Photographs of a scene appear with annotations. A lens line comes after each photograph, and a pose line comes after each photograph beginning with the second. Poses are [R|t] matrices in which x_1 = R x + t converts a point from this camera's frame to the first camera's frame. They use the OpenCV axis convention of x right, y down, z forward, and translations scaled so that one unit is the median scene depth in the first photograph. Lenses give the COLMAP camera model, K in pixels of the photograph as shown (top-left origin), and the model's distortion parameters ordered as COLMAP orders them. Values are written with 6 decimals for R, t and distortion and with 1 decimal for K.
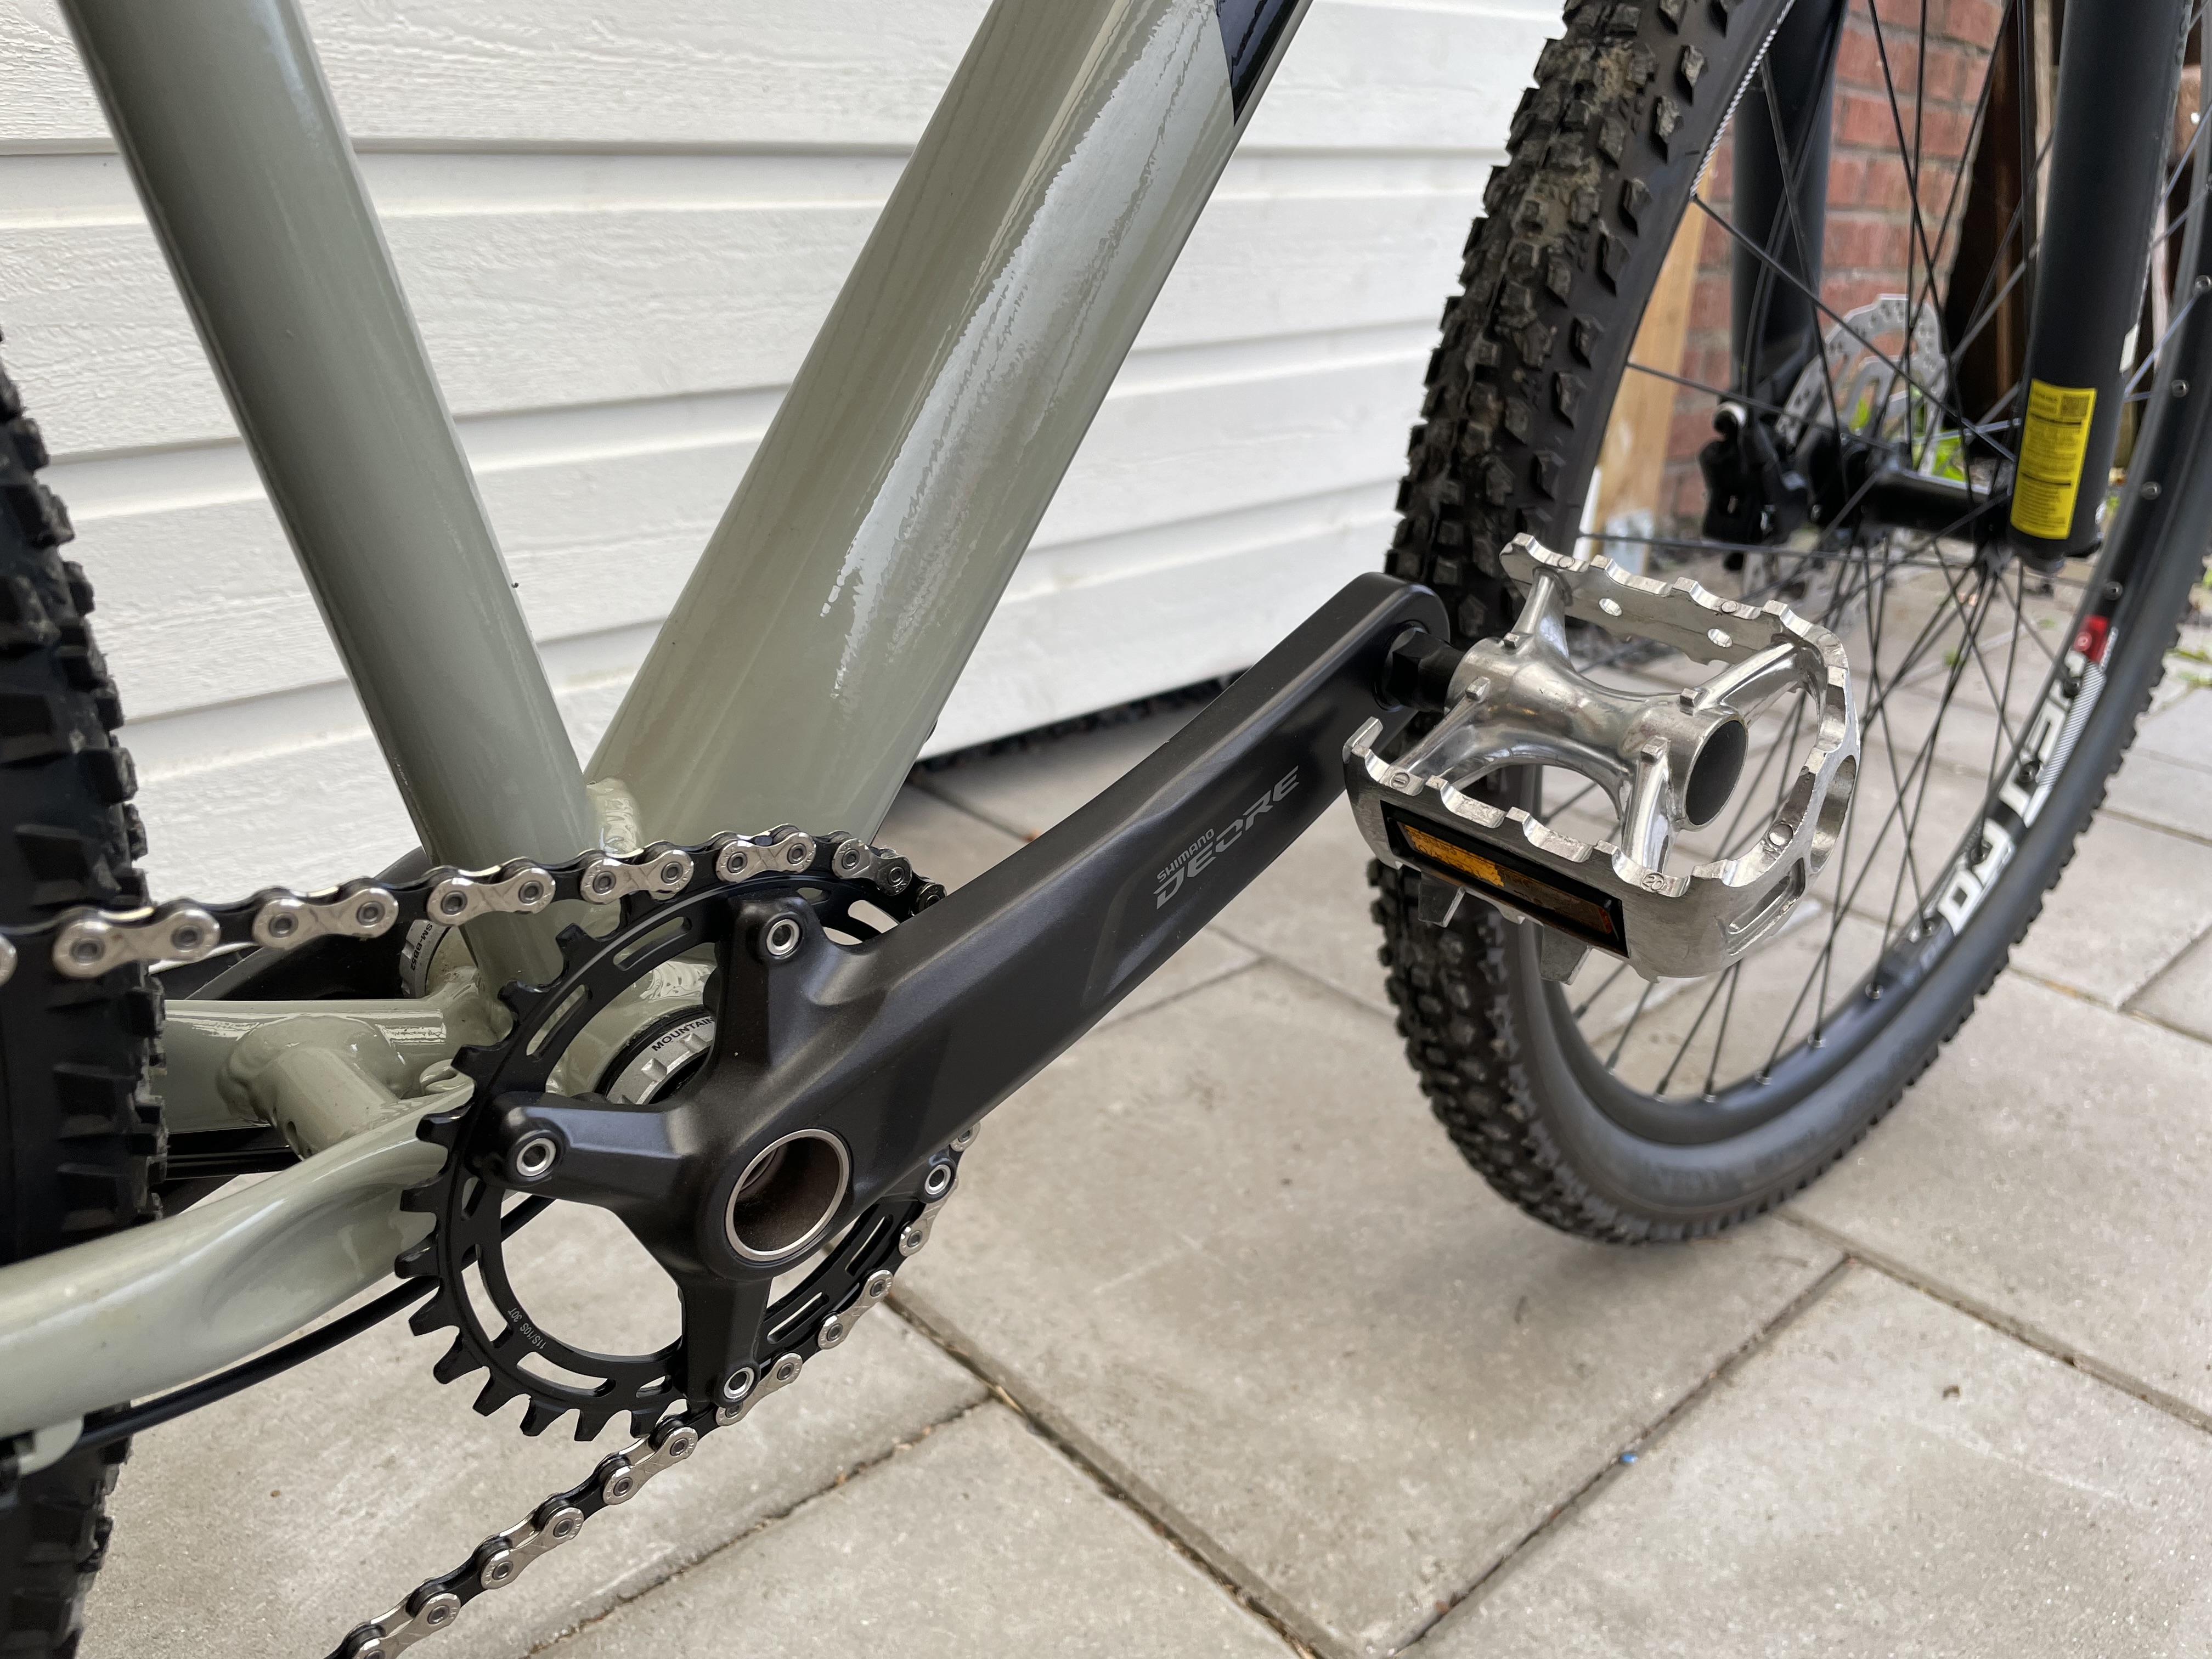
lens RADIAL K [[1707.7, 0, 1150.6], [0, 1707.7, 804.2], [0, 0, 1]] dist [0.087843, -0.141816]
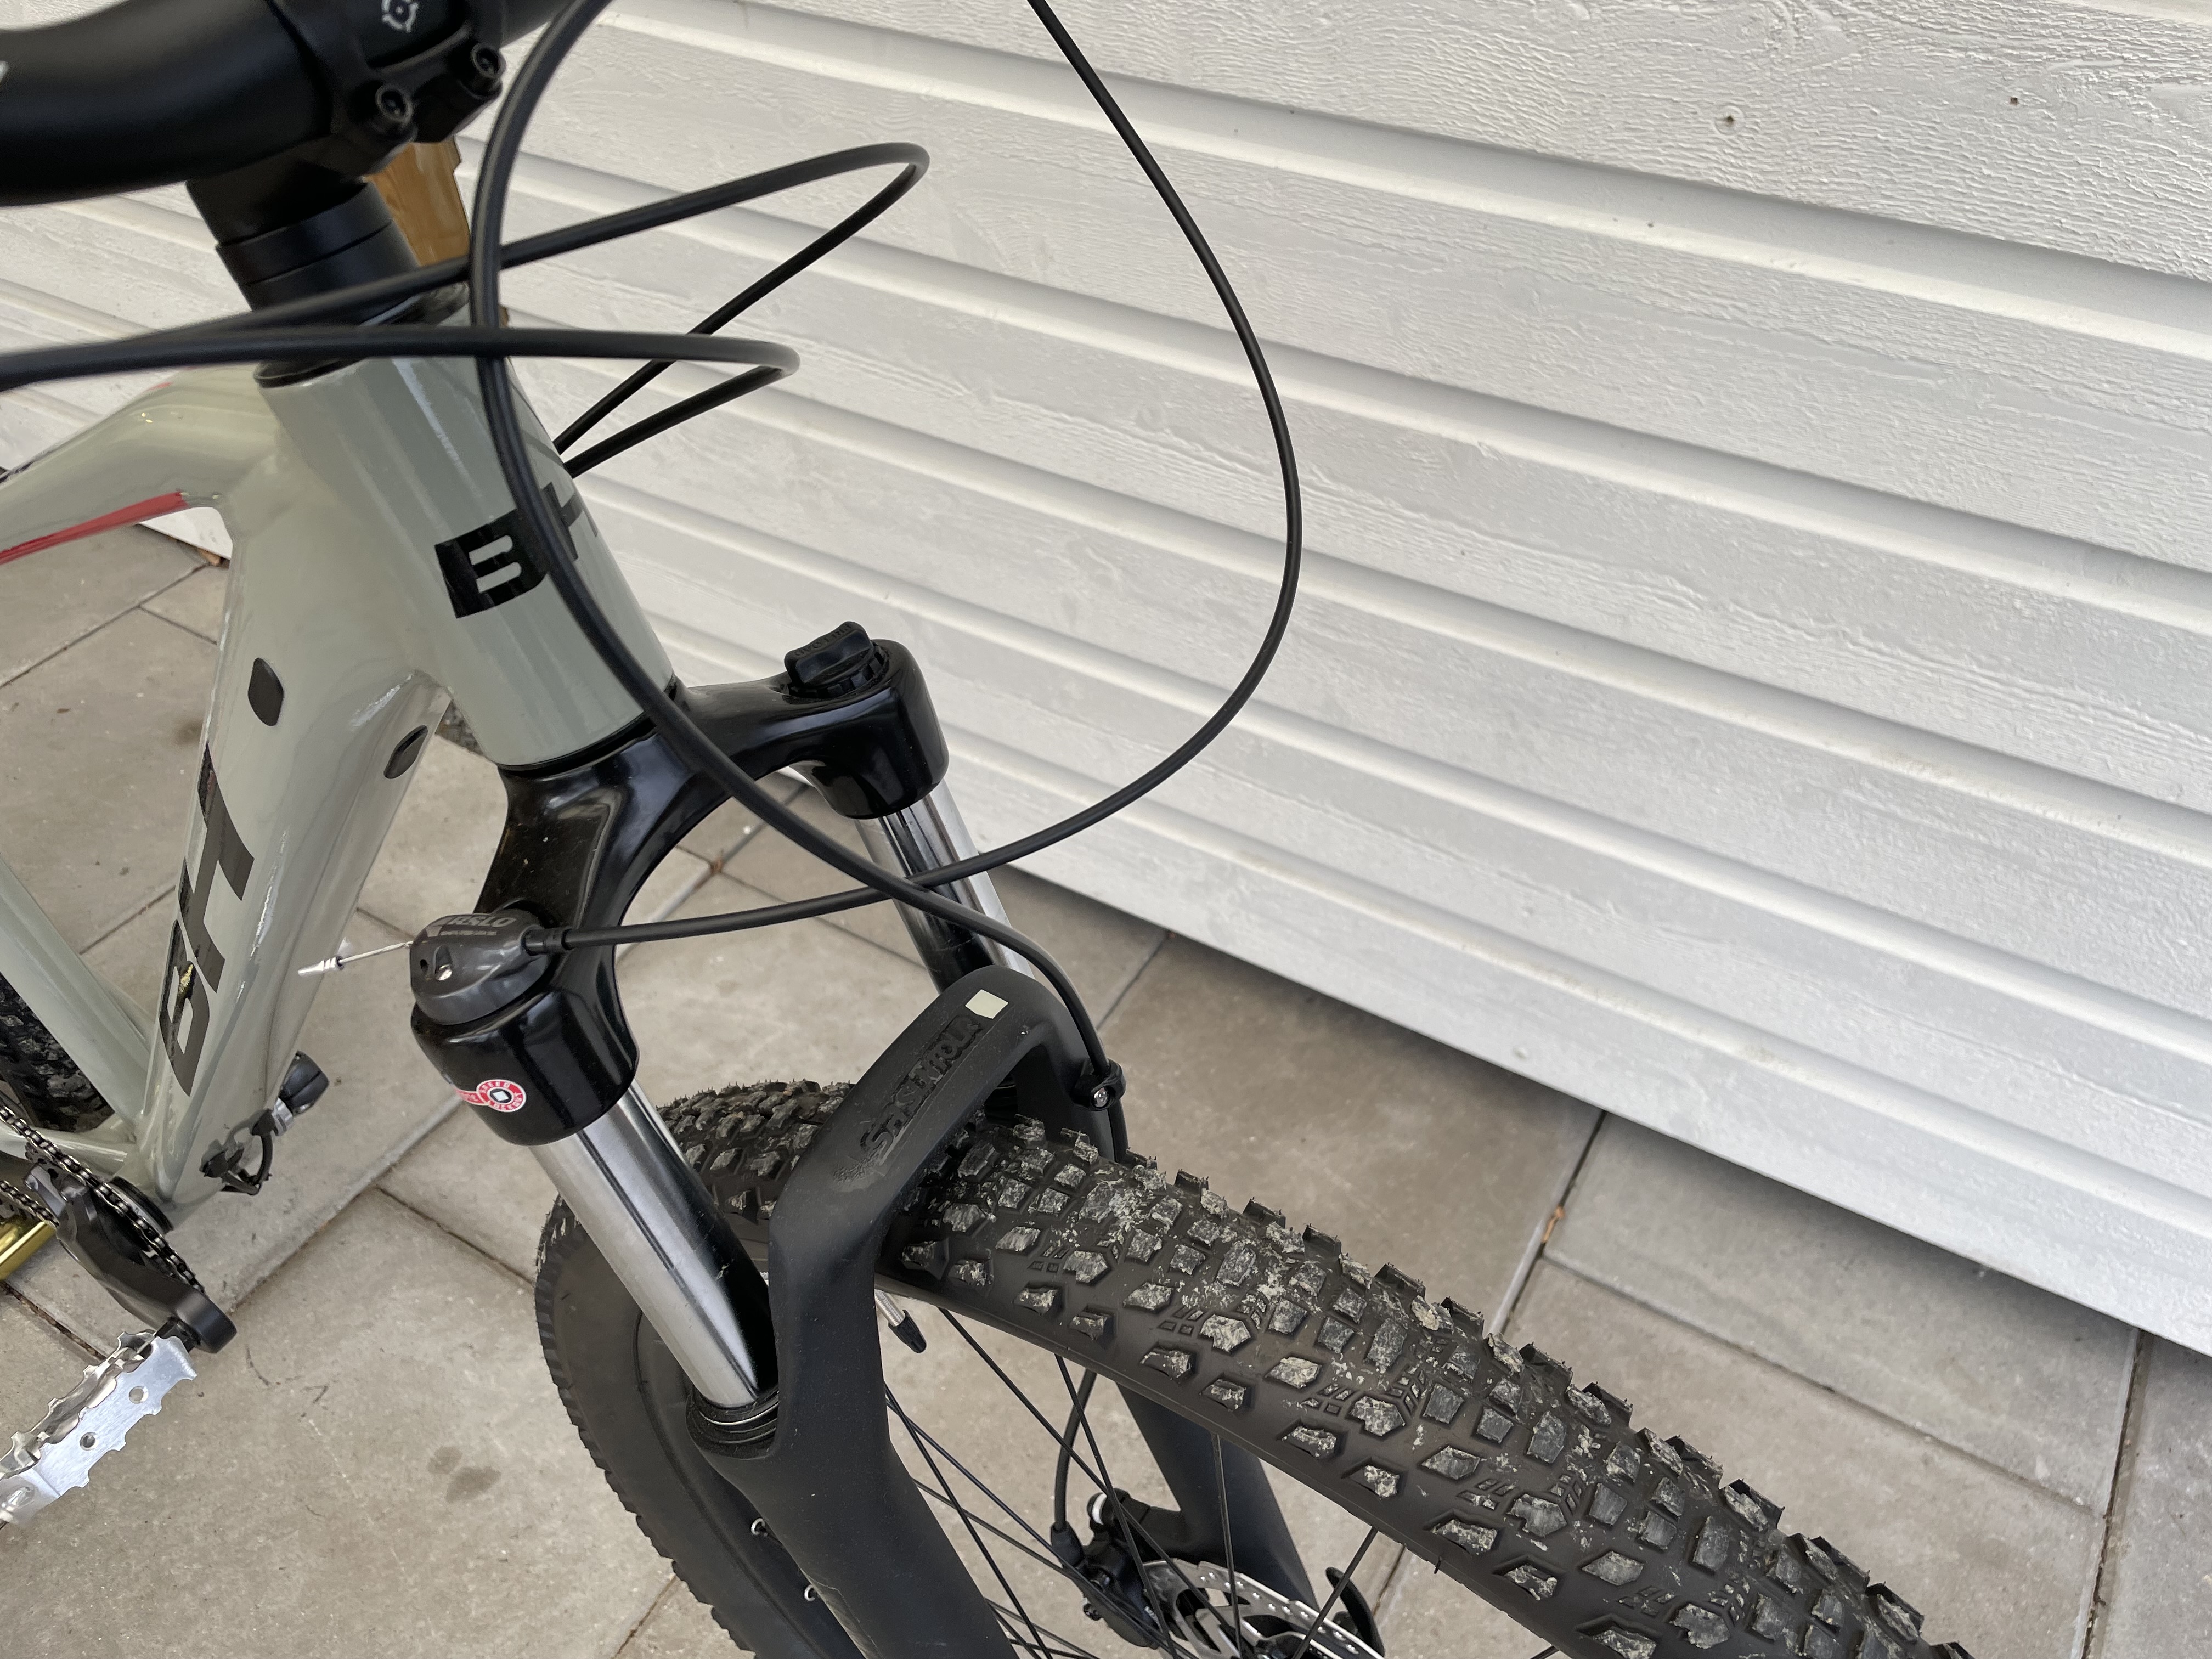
lens RADIAL K [[1681.6, 0, 1112.1], [0, 1681.6, 828.5], [0, 0, 1]] dist [0.092864, -0.125688]
pose [[0.268969, 0.616975, -0.739593, 1.784072], [-0.352119, 0.777724, 0.520729, -2.255795], [0.896475, 0.120365, 0.426432, 1.165874]]
